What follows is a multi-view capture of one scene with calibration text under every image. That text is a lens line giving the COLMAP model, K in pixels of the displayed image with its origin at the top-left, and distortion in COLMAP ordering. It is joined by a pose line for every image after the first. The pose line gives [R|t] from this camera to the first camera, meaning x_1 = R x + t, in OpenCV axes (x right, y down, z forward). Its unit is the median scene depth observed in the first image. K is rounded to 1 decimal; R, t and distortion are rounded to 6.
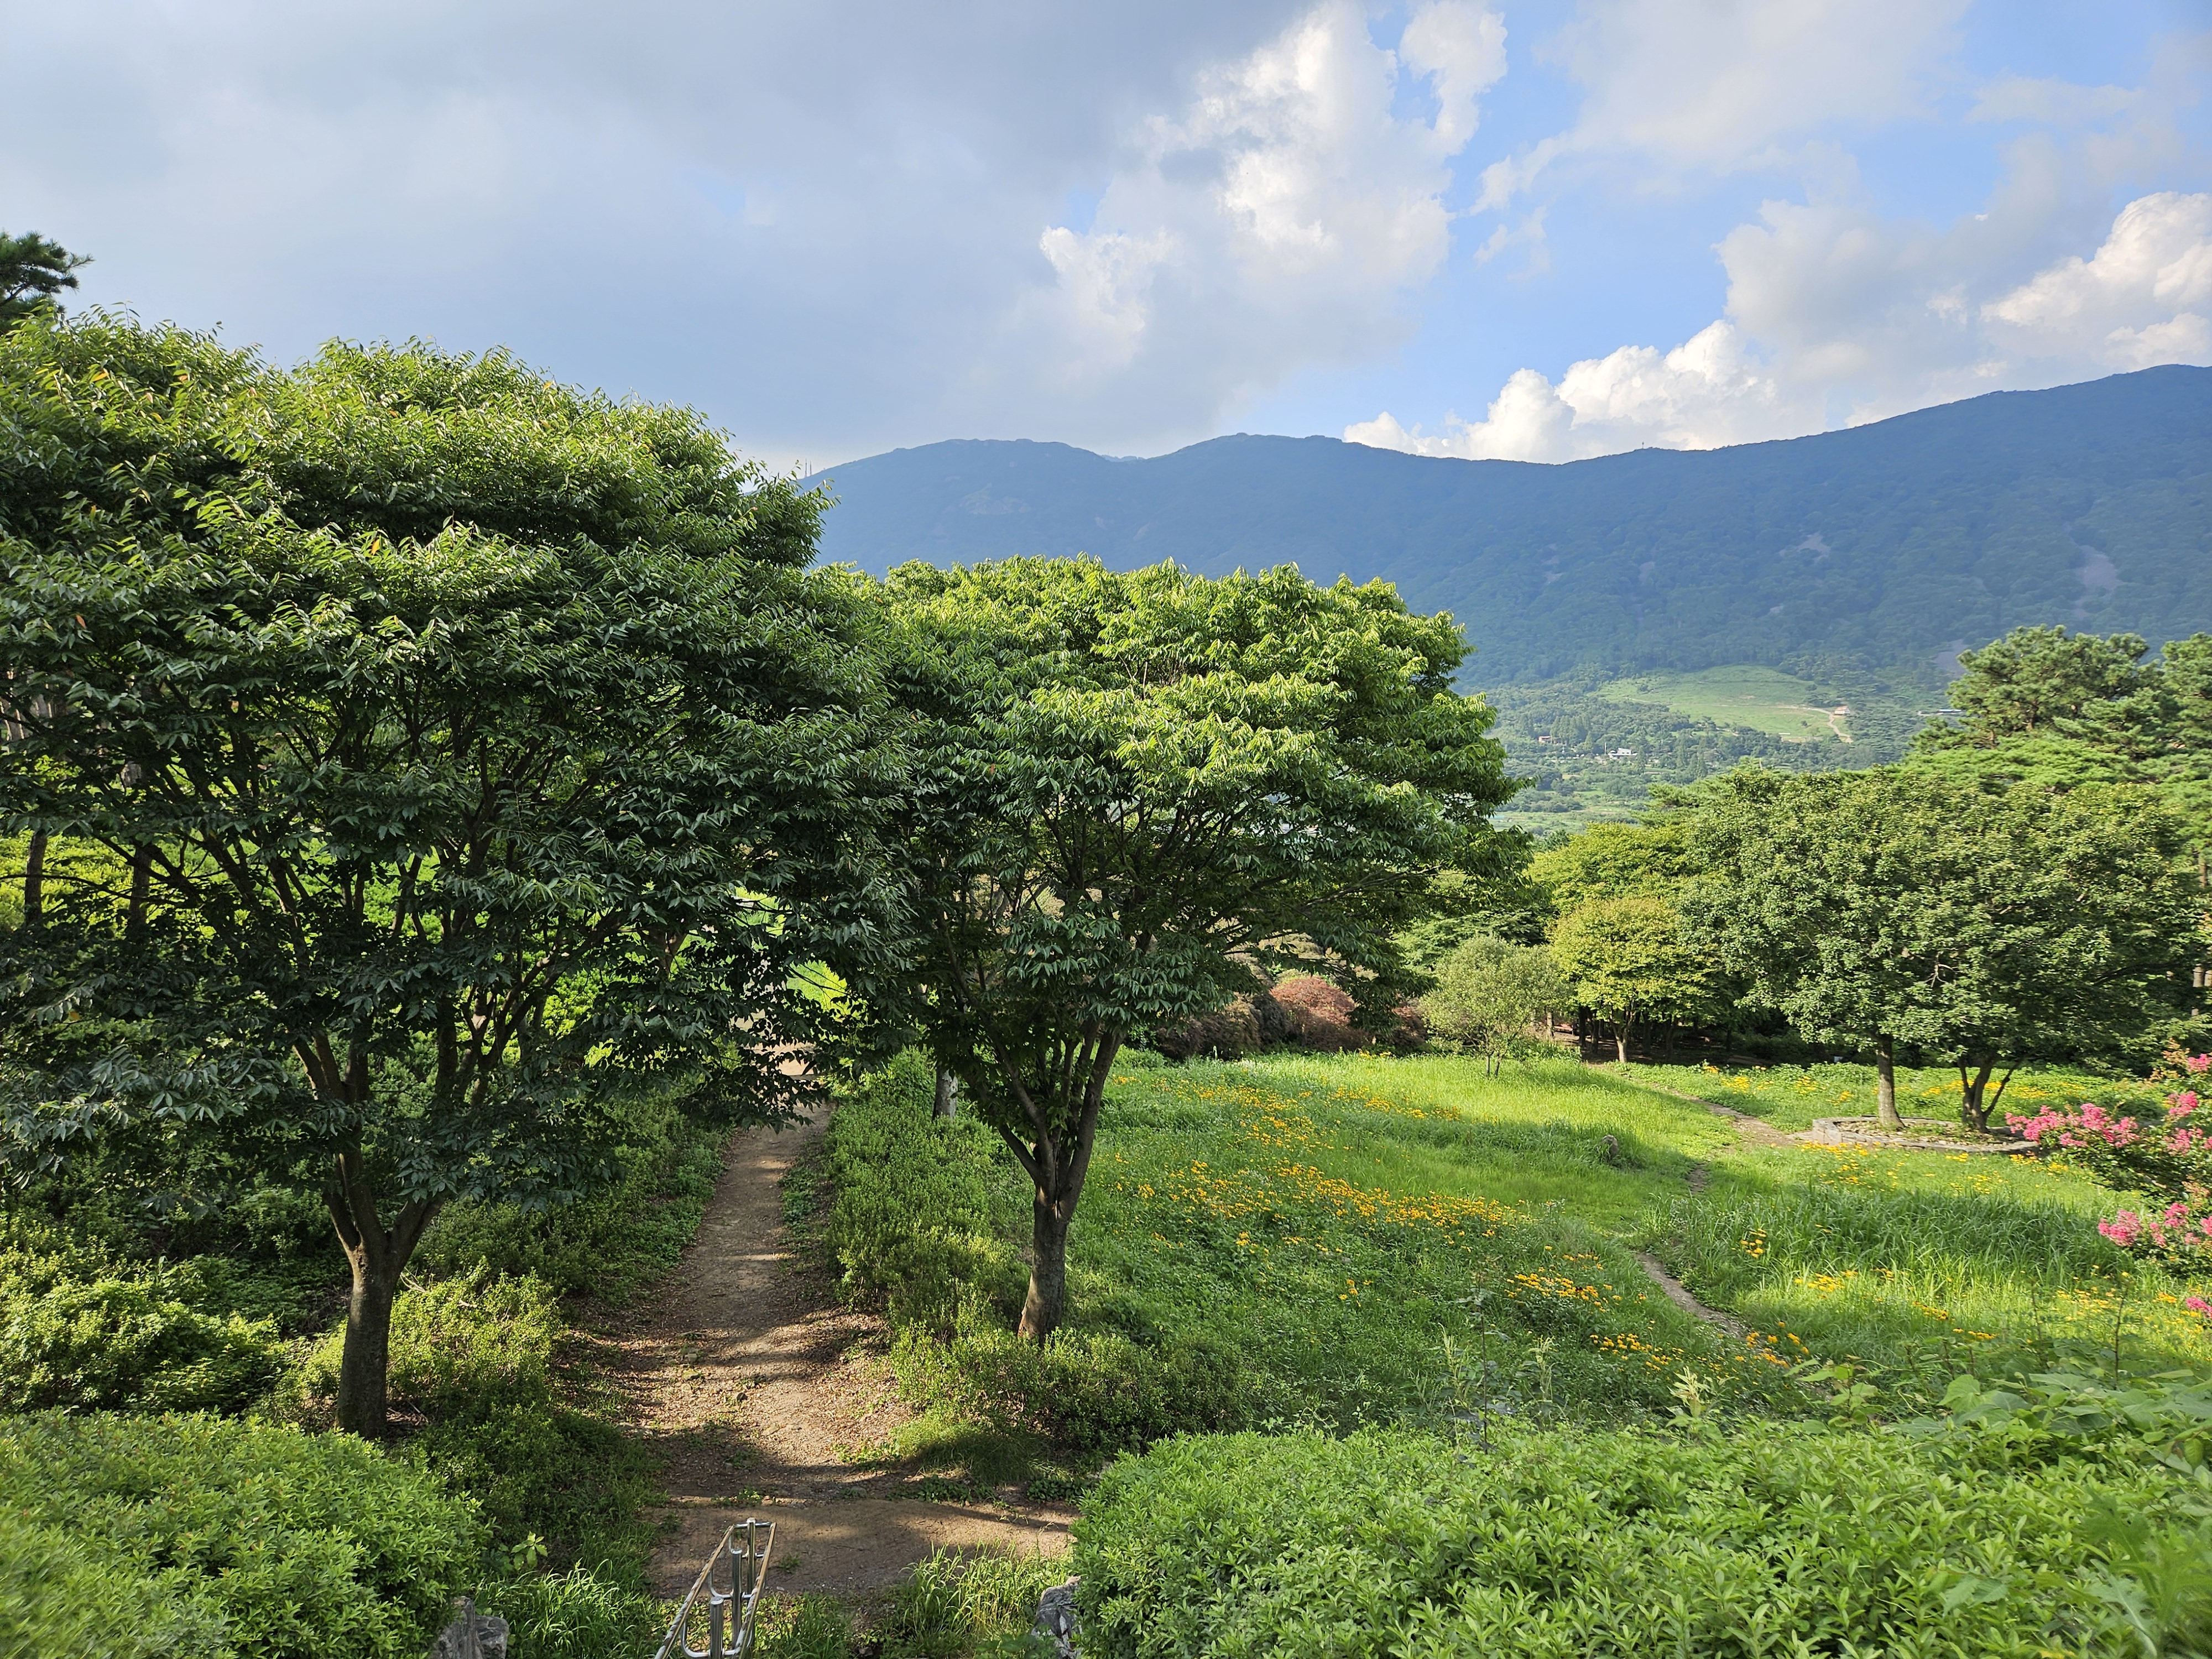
lens RADIAL K [[1462.1, 0, 1081.2], [0, 1462.1, 813.9], [0, 0, 1]] dist [0.072554, -0.057959]
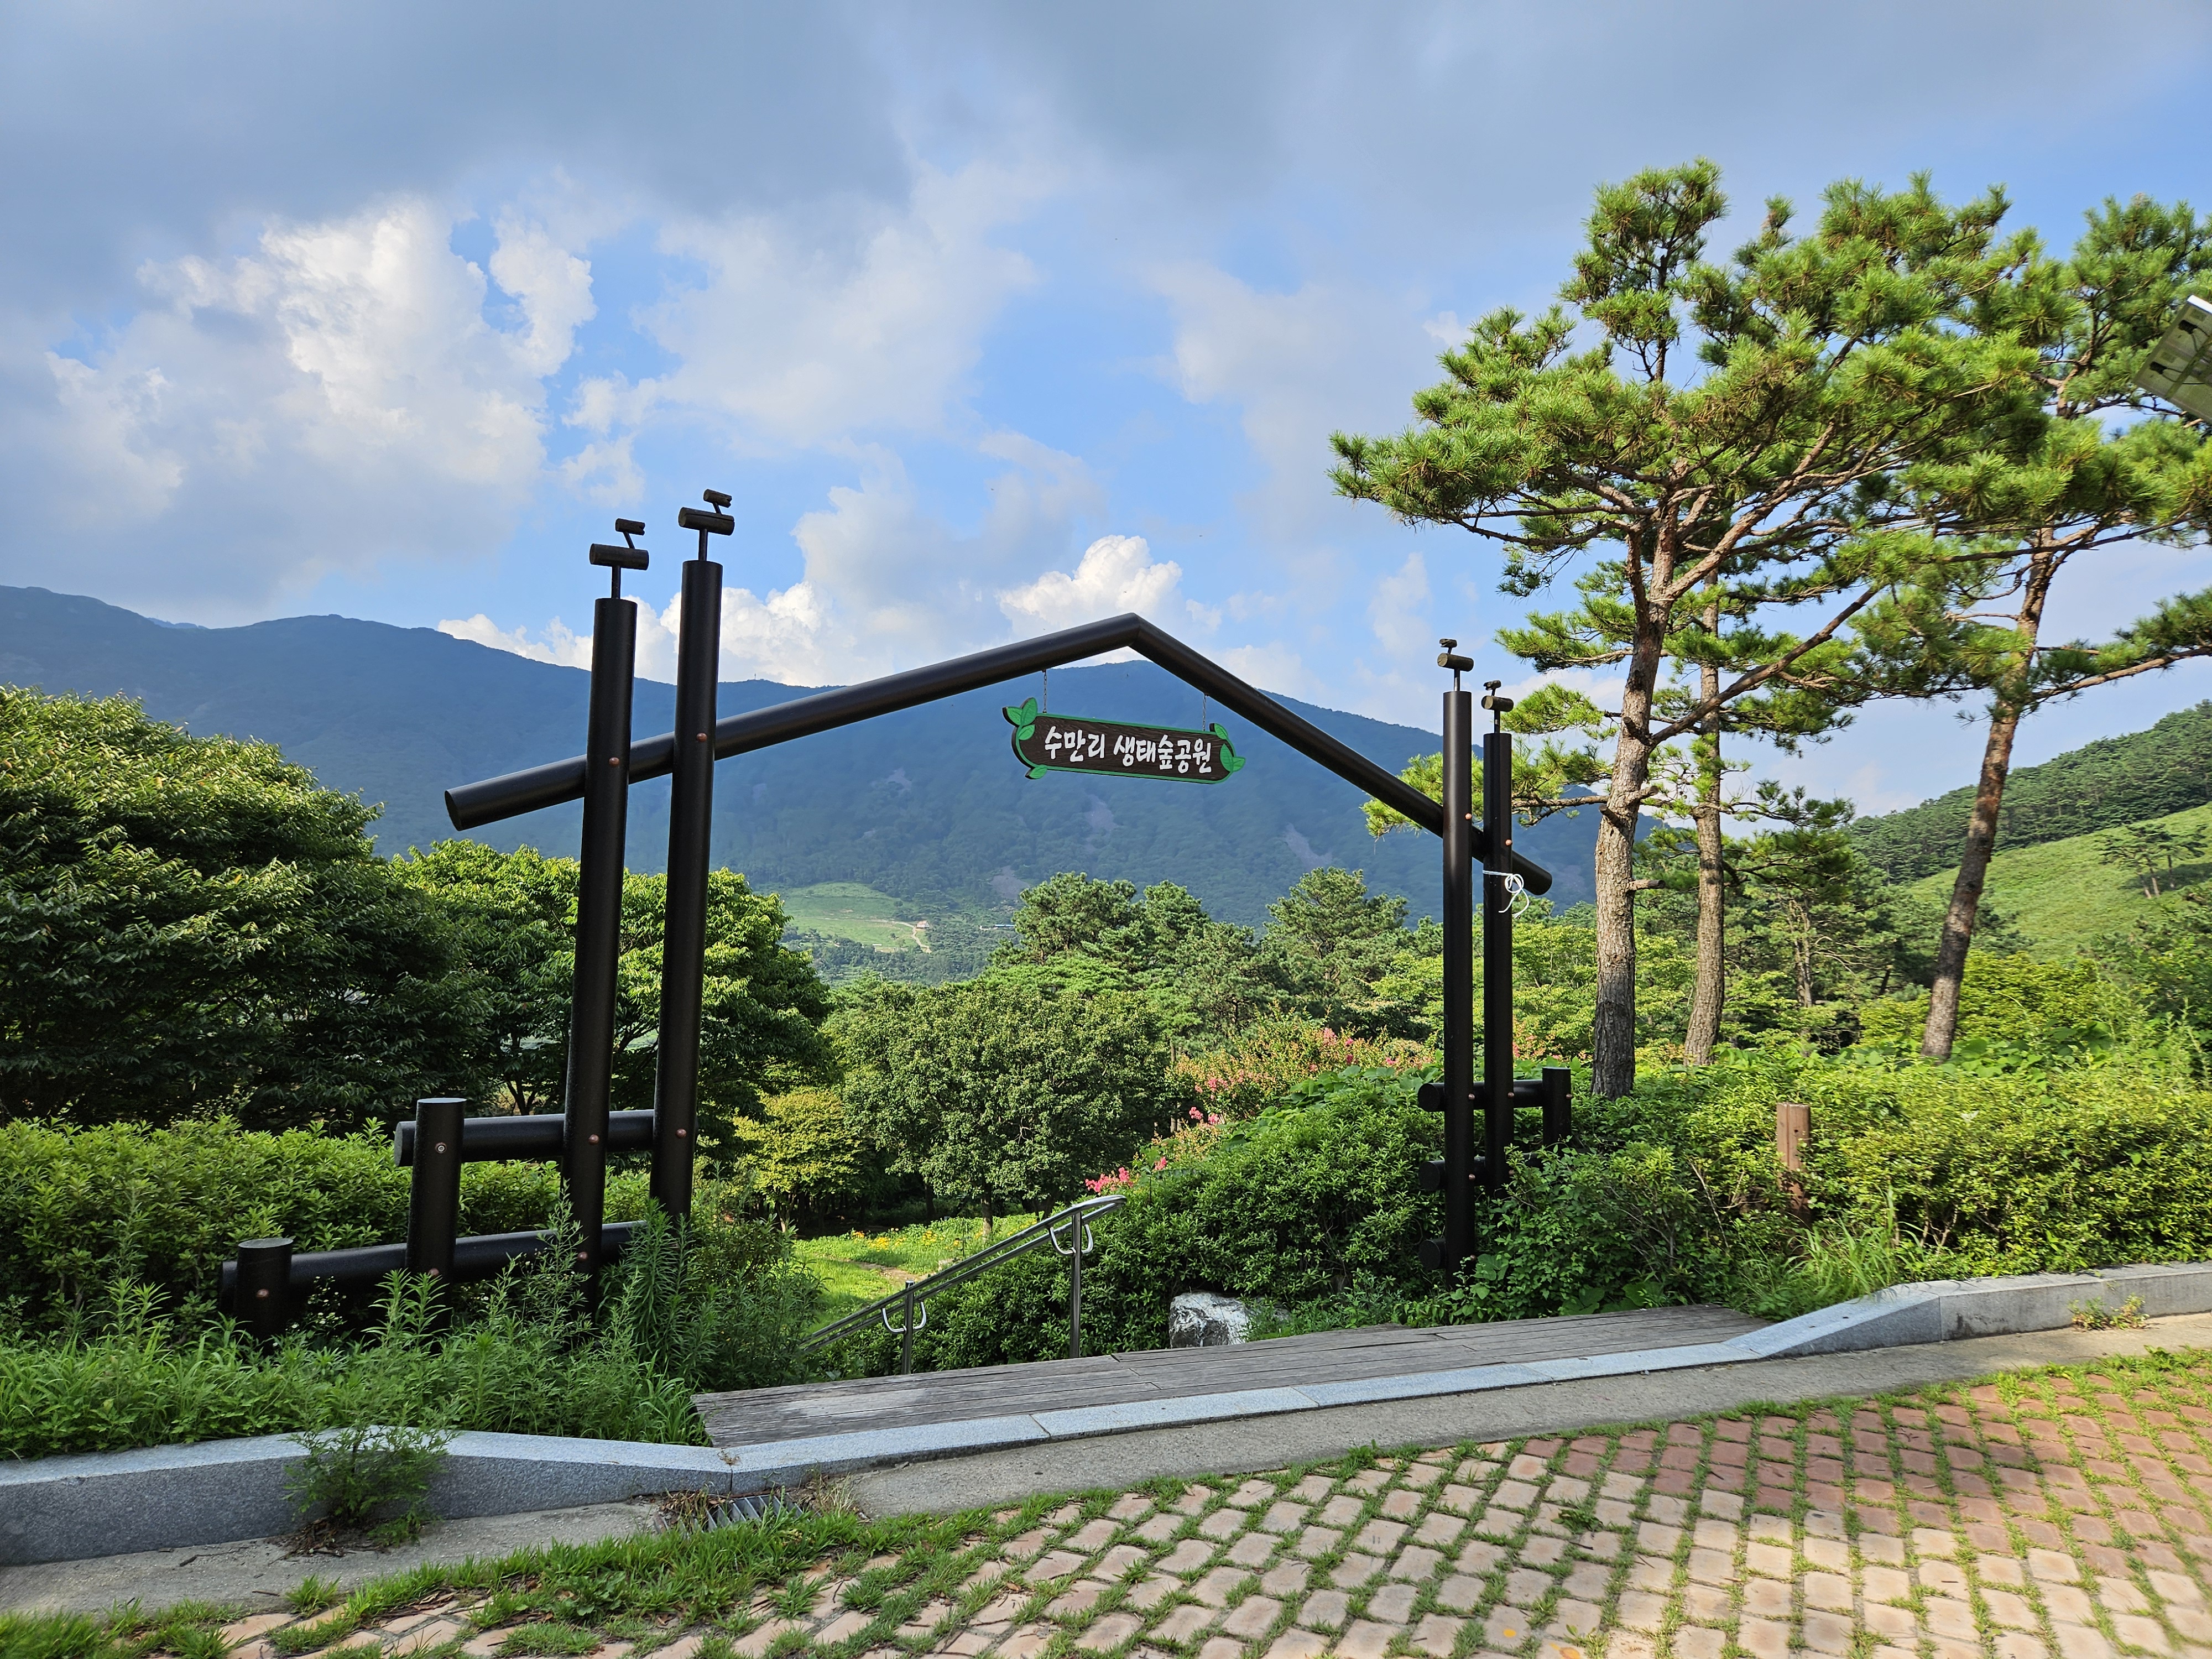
lens RADIAL K [[1462.1, 0, 1081.2], [0, 1462.1, 813.9], [0, 0, 1]] dist [0.072554, -0.057959]
pose [[0.836056, 0.050922, 0.546275, -0.122176], [0.027291, 0.990591, -0.134109, -0.001858], [-0.547965, 0.127031, 0.826800, -0.171832]]
